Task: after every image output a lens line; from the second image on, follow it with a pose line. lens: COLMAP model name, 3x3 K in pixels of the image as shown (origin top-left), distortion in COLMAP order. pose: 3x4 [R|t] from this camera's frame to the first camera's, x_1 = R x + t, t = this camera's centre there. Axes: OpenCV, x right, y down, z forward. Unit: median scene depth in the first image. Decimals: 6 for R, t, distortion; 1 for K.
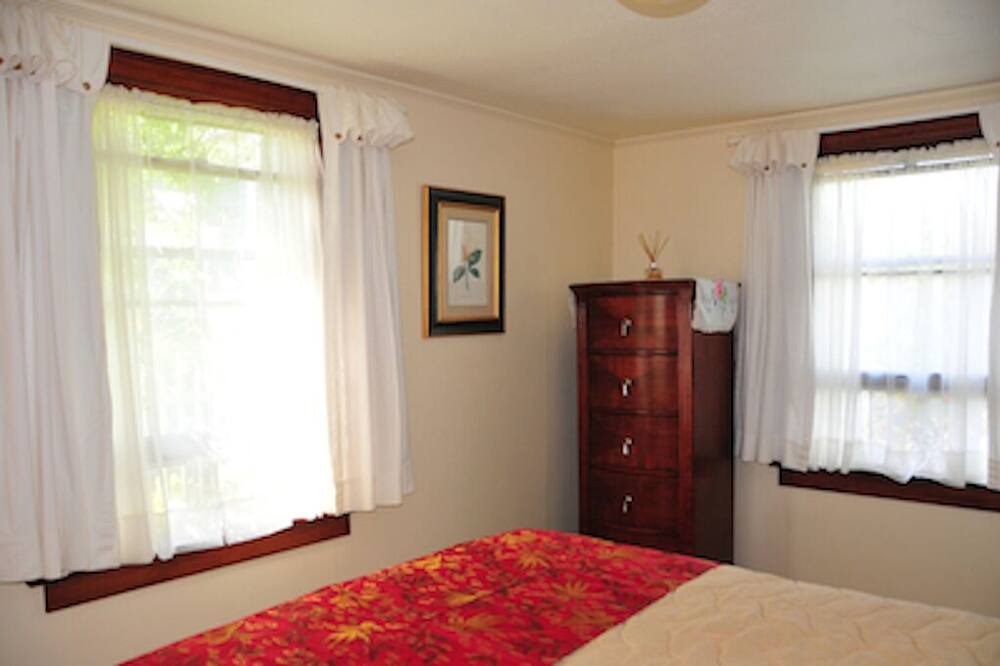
lens RADIAL K [[850.9, 0, 500.0], [0, 850.9, 333.0], [0, 0, 1]] dist [0.006292, 0.015938]
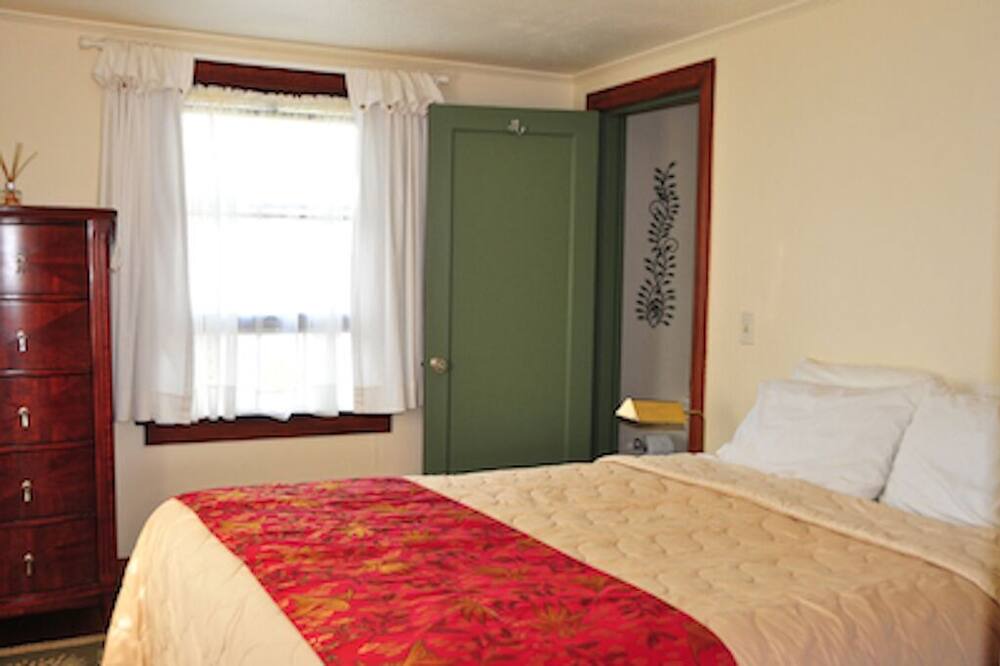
lens RADIAL K [[1114.0, 0, 500.0], [0, 1114.0, 333.0], [0, 0, 1]] dist [-0.002935, -0.017011]
pose [[0.461541, -0.036938, 0.886349, -0.570452], [0.003869, 0.999207, 0.039626, 0.017330], [-0.887110, -0.014860, 0.461318, 0.145260]]
